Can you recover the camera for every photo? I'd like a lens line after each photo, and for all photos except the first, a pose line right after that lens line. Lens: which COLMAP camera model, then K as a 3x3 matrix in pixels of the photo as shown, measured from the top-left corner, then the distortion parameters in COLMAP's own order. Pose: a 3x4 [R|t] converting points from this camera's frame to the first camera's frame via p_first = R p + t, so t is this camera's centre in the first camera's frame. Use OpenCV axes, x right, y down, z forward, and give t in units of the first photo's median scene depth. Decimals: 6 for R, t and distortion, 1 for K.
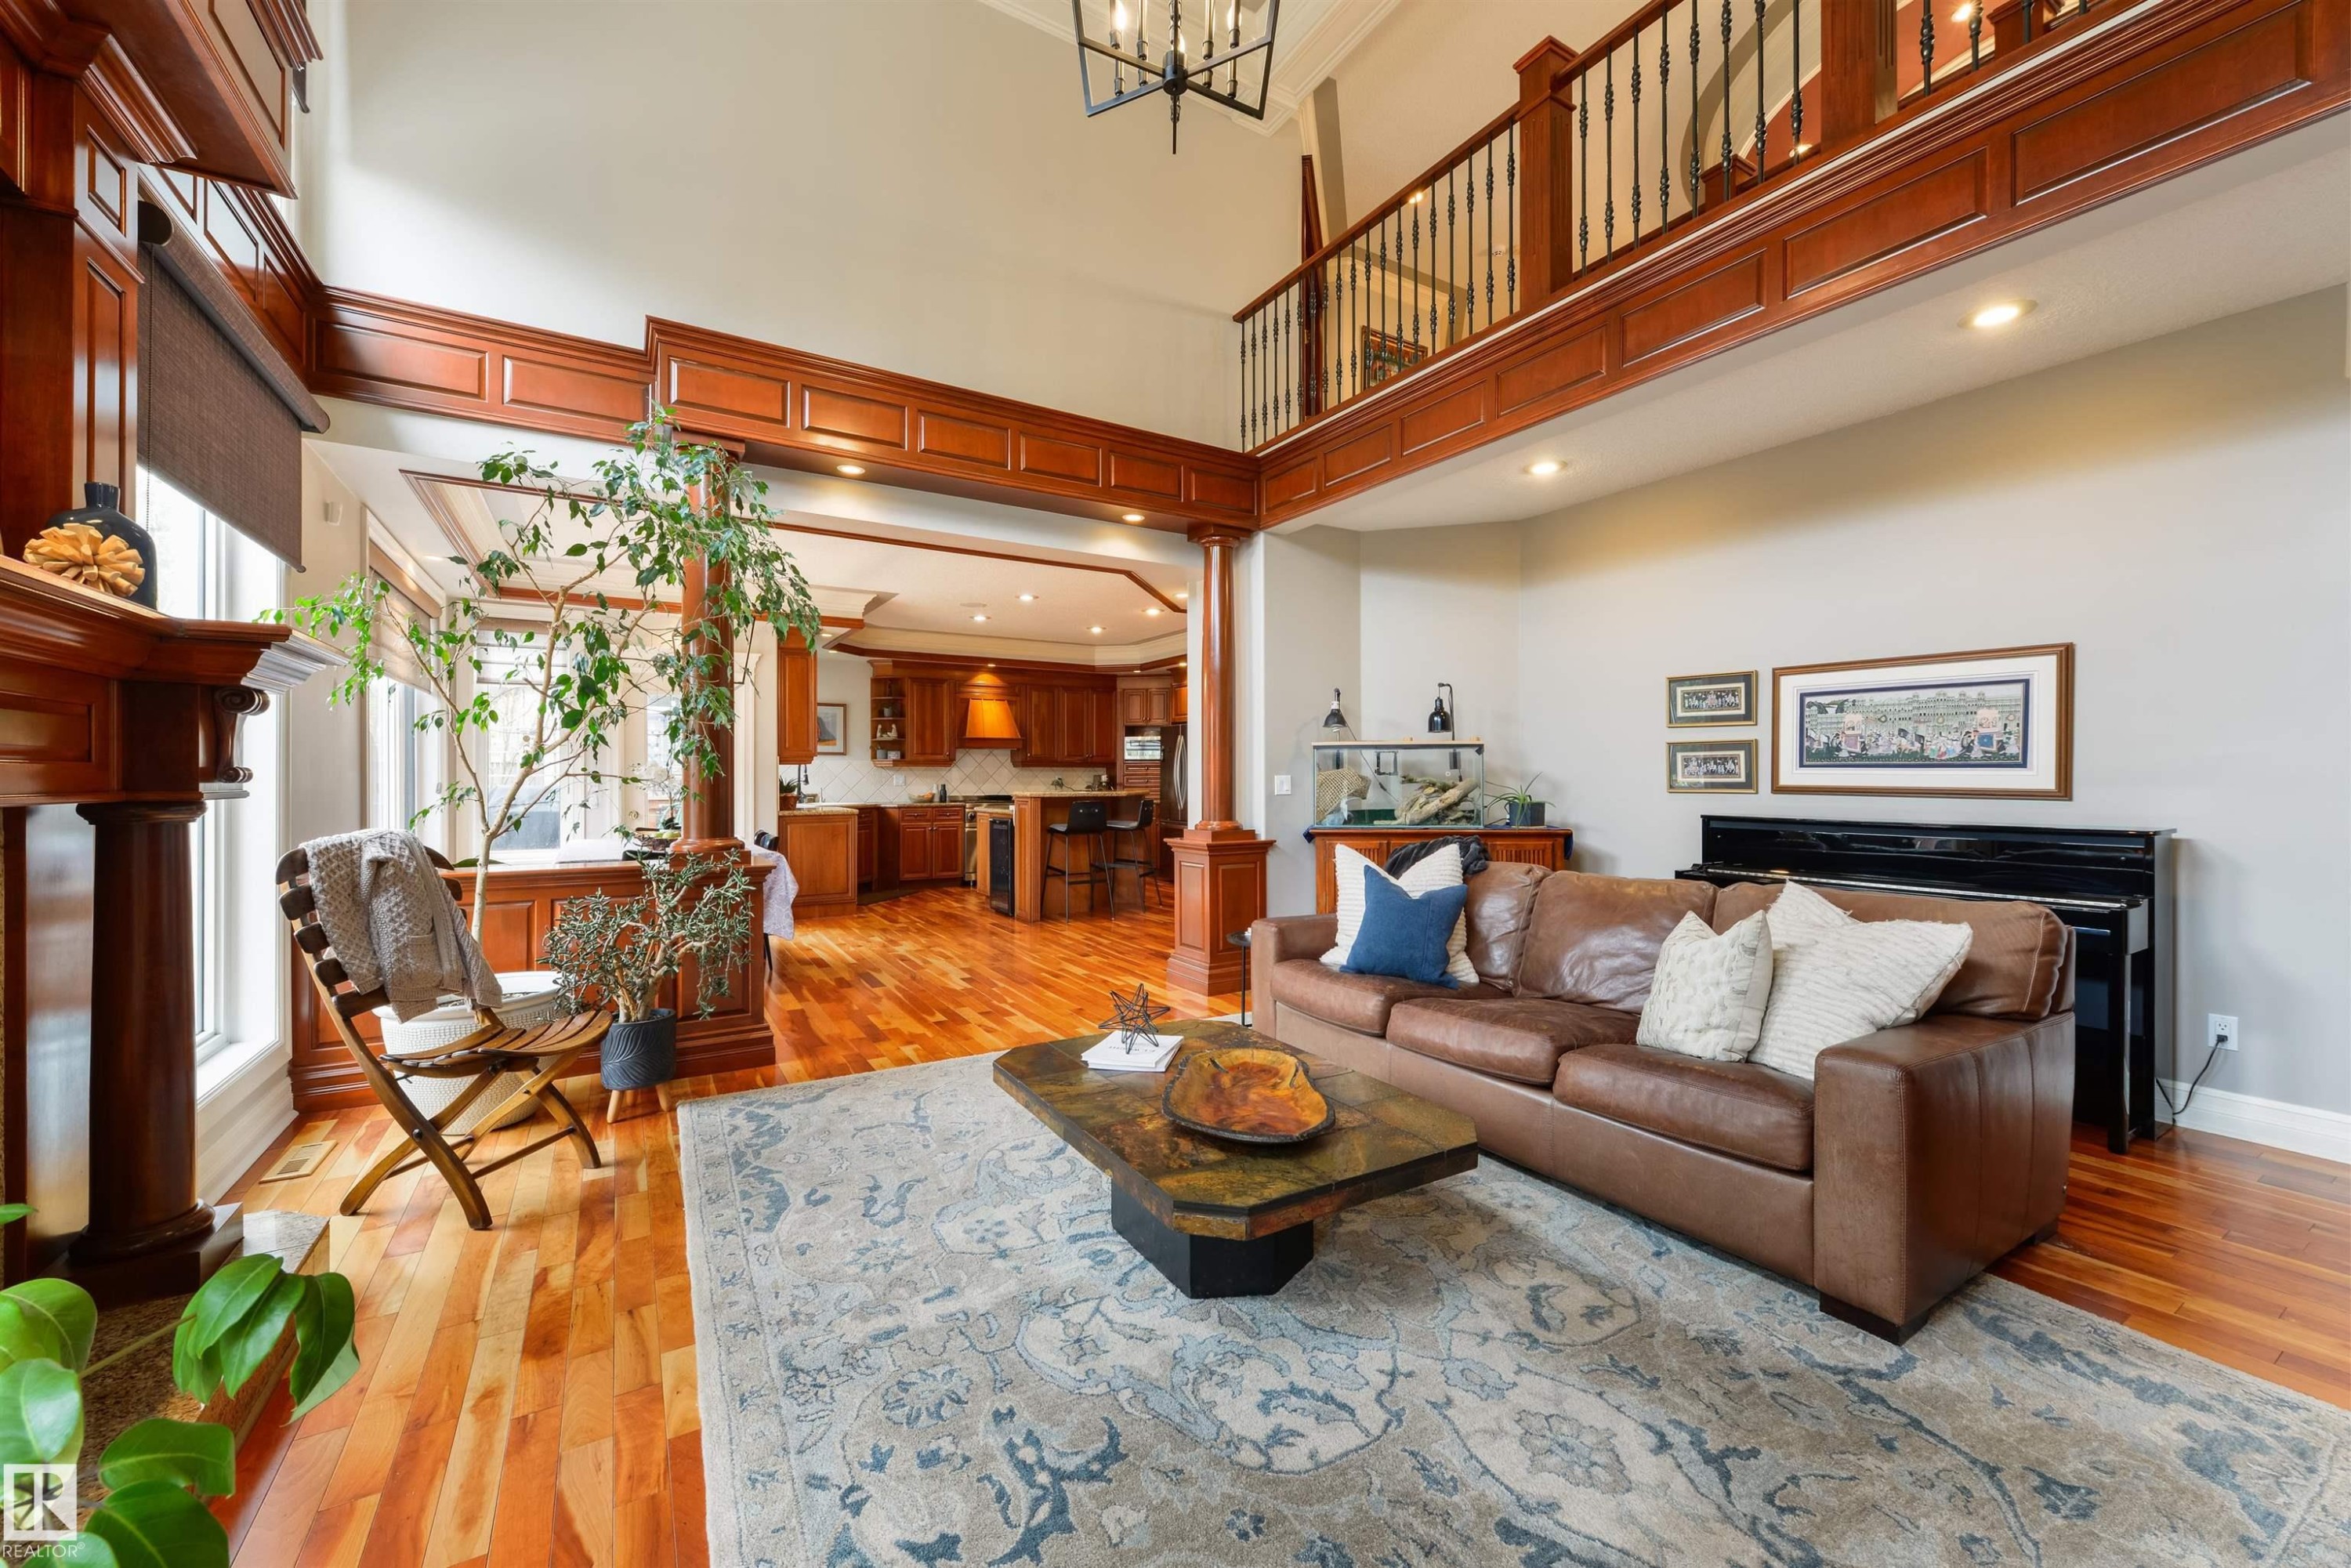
lens RADIAL K [[920.8, 0, 1187.0], [0, 920.8, 773.9], [0, 0, 1]] dist [0.000793, 0.000091]
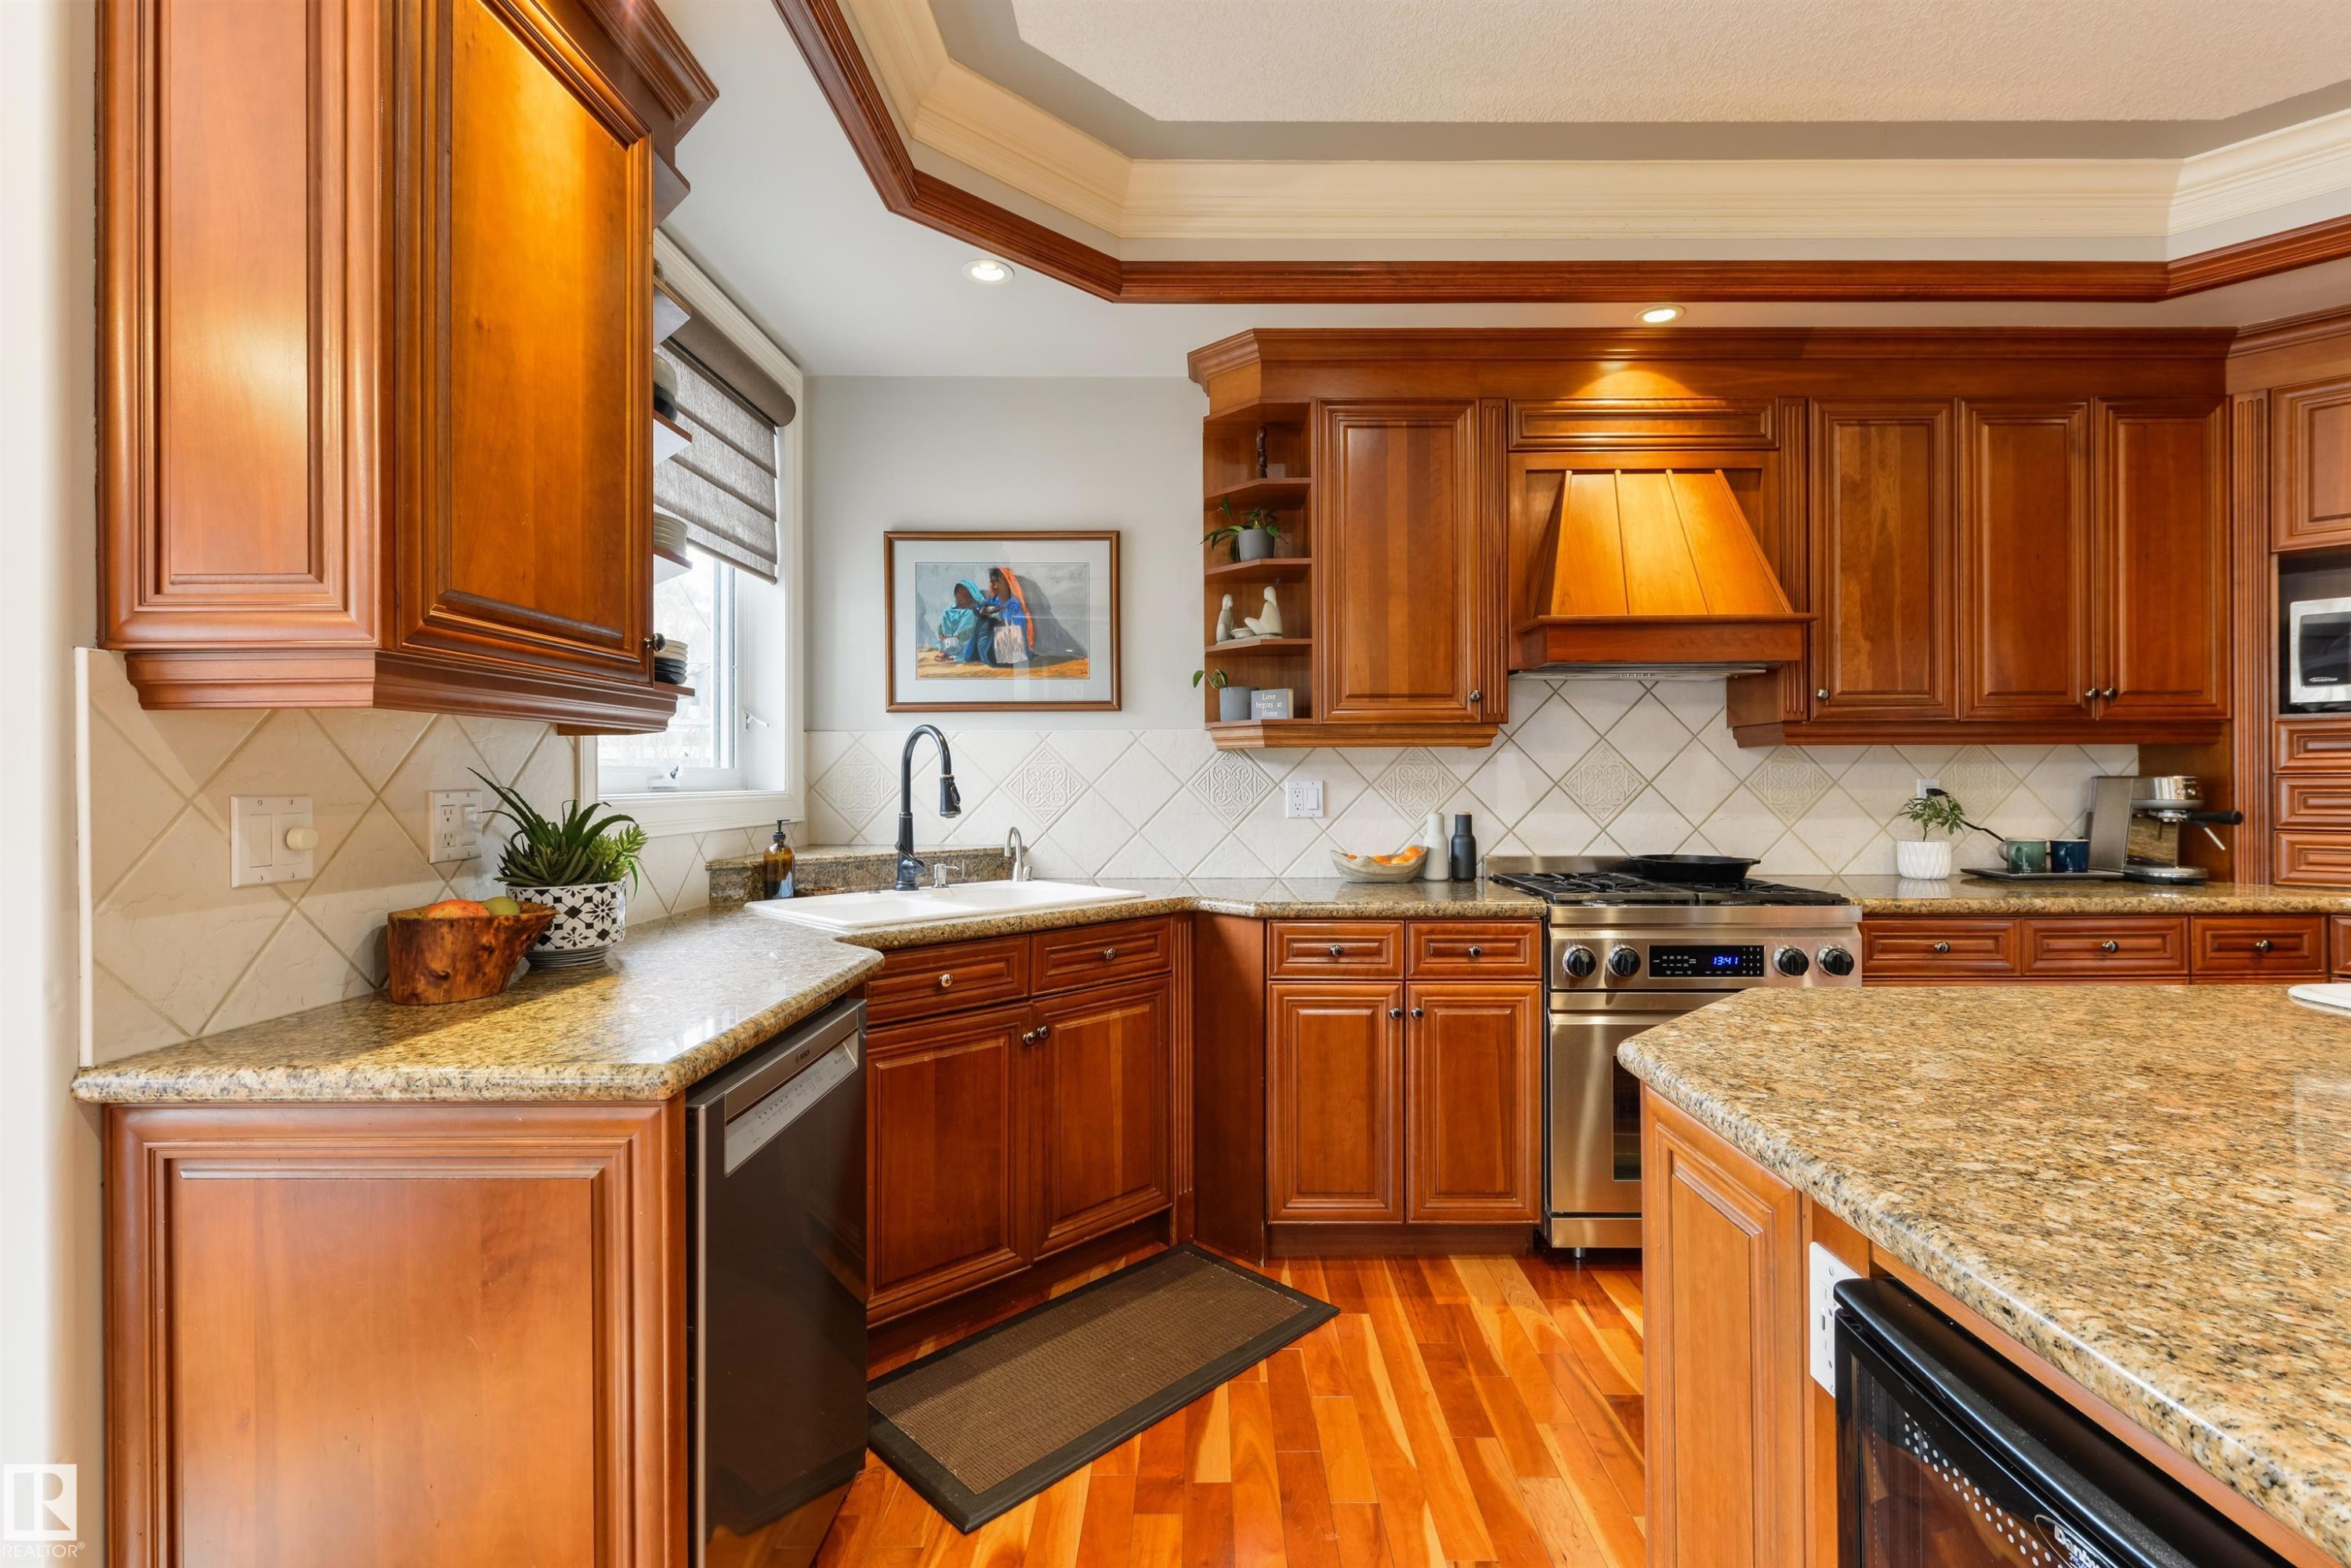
lens RADIAL K [[1054.5, 0, 1175.5], [0, 1054.5, 784.0], [0, 0, 1]] dist [0.001260, -0.000481]
pose [[0.851439, -0.002630, -0.524446, -0.175976], [0.005979, 0.999971, 0.004692, 0.000848], [0.524419, -0.007131, 0.851431, 0.697824]]
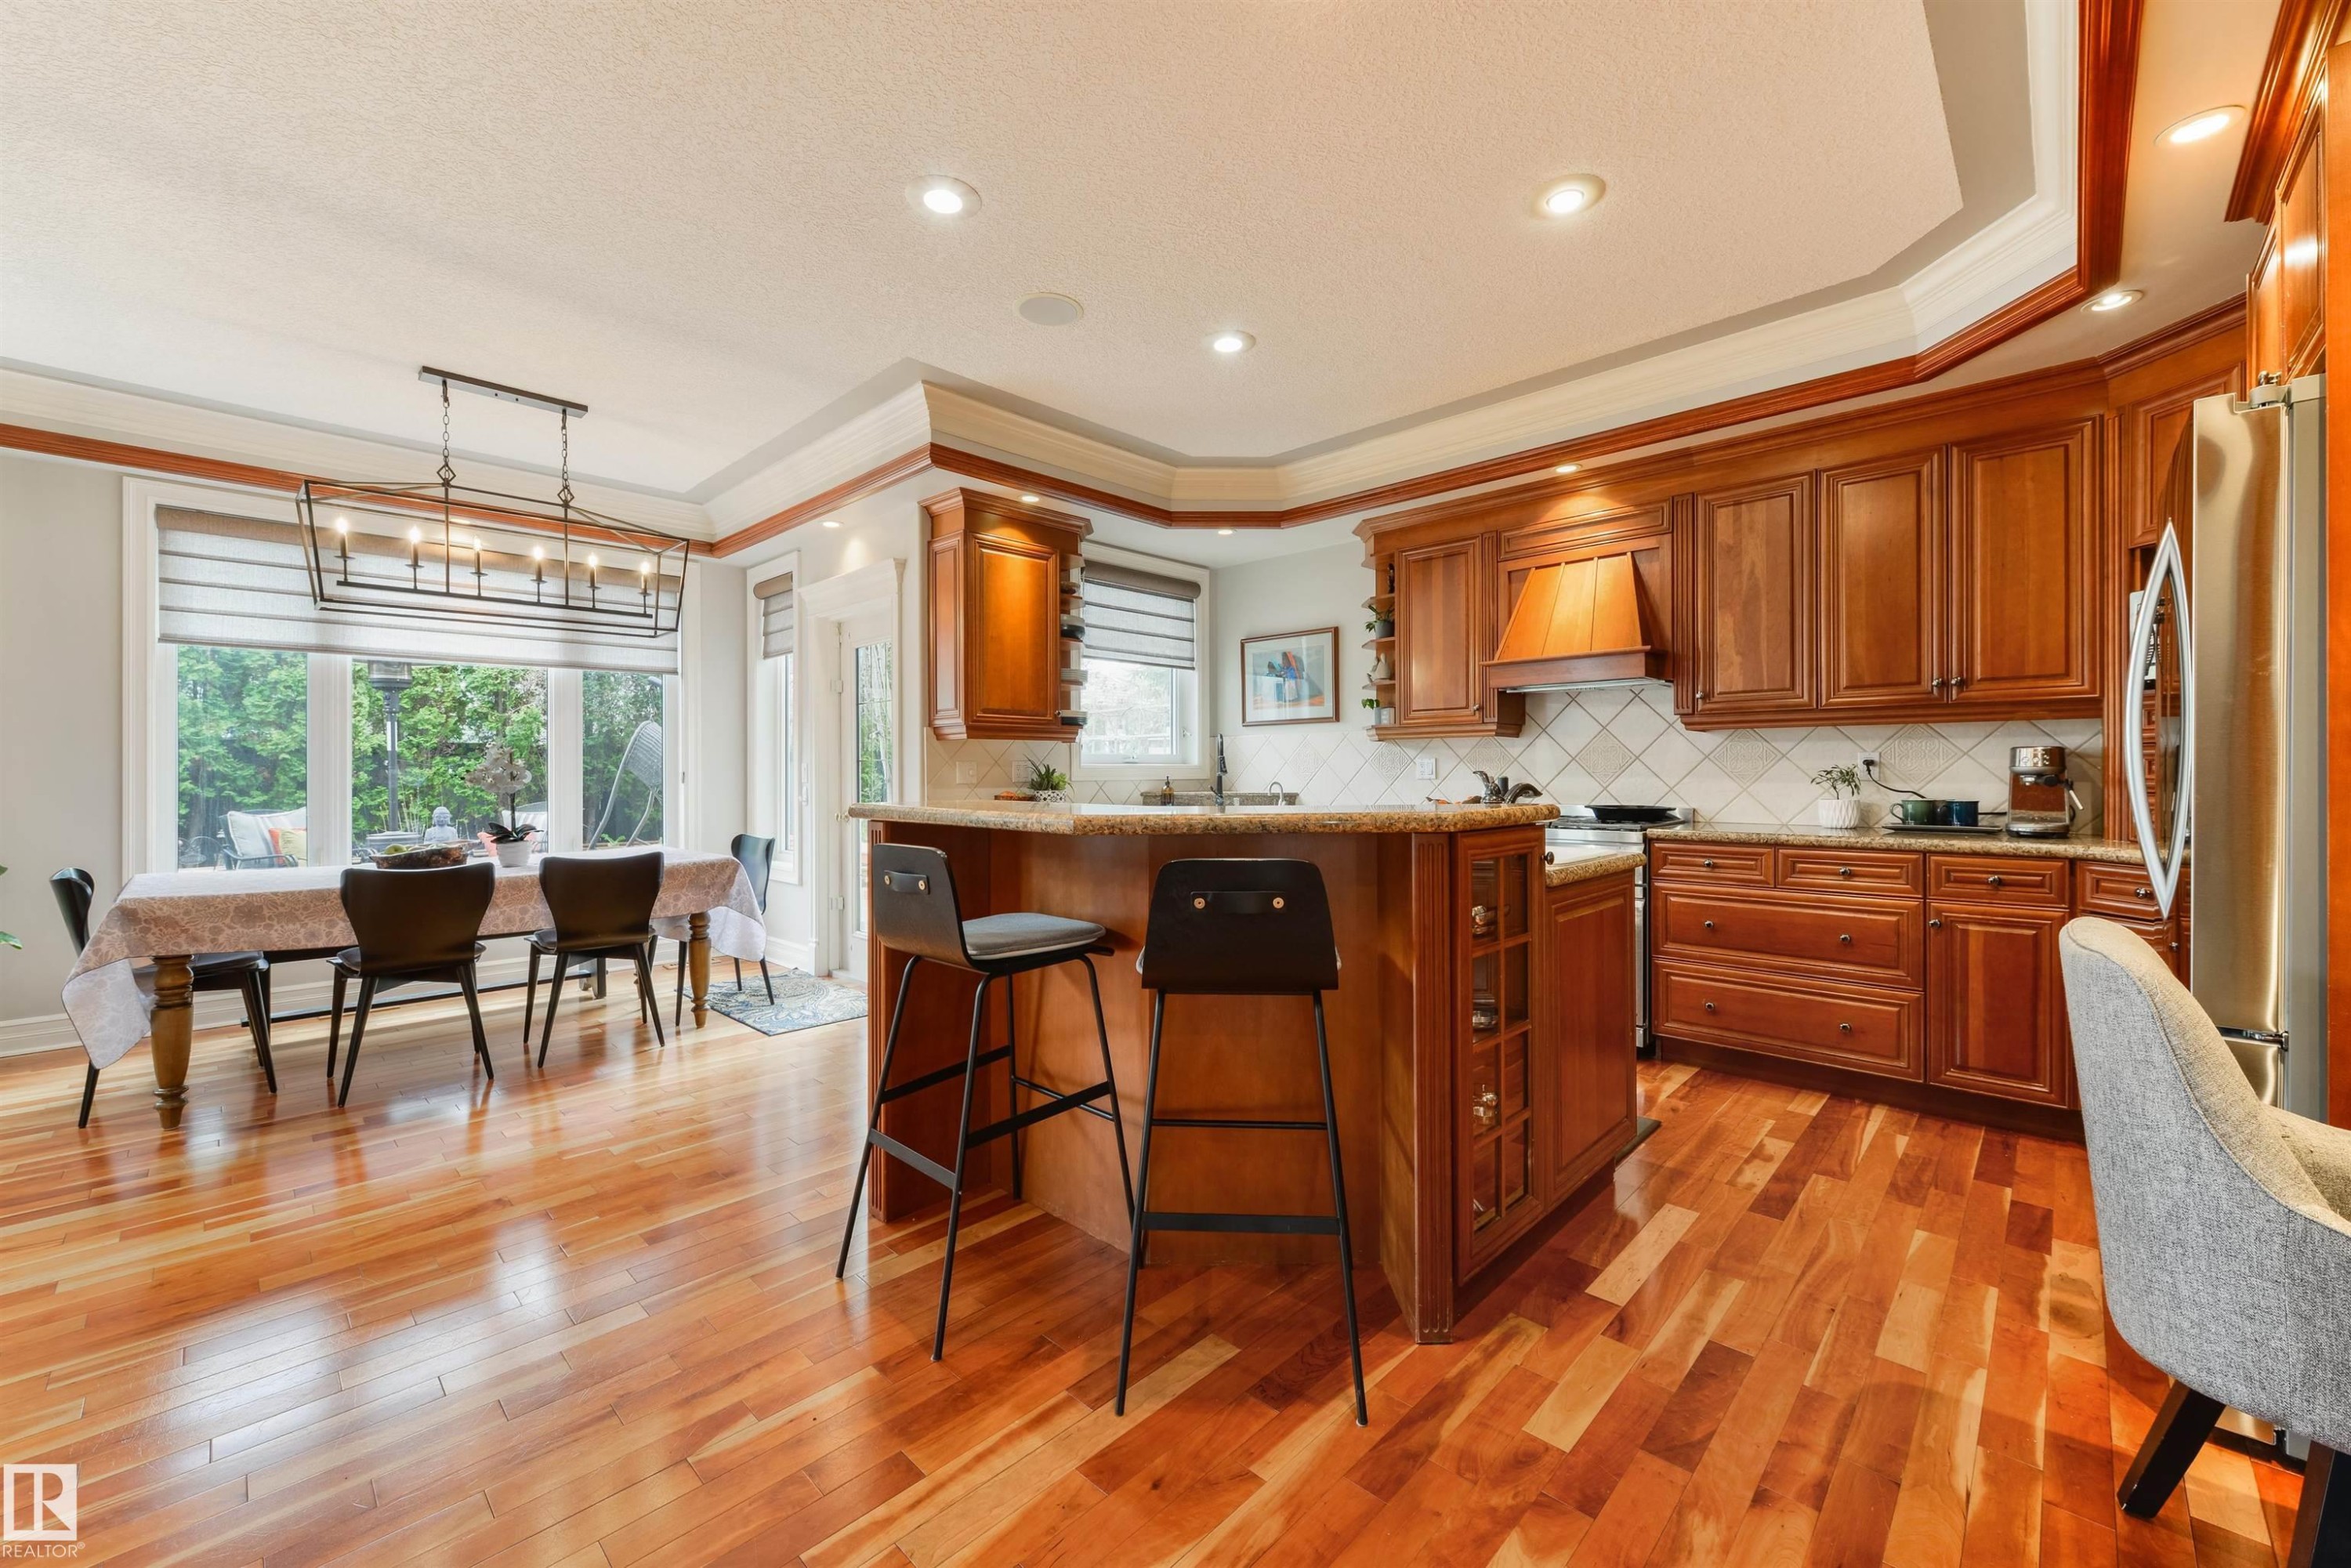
lens RADIAL K [[920.8, 0, 1187.0], [0, 920.8, 773.9], [0, 0, 1]] dist [0.000793, 0.000091]
pose [[0.248672, 0.000506, -0.968588, 0.126680], [0.005836, 0.999981, 0.002021, 0.008317], [0.968570, -0.006155, 0.248664, 0.744517]]
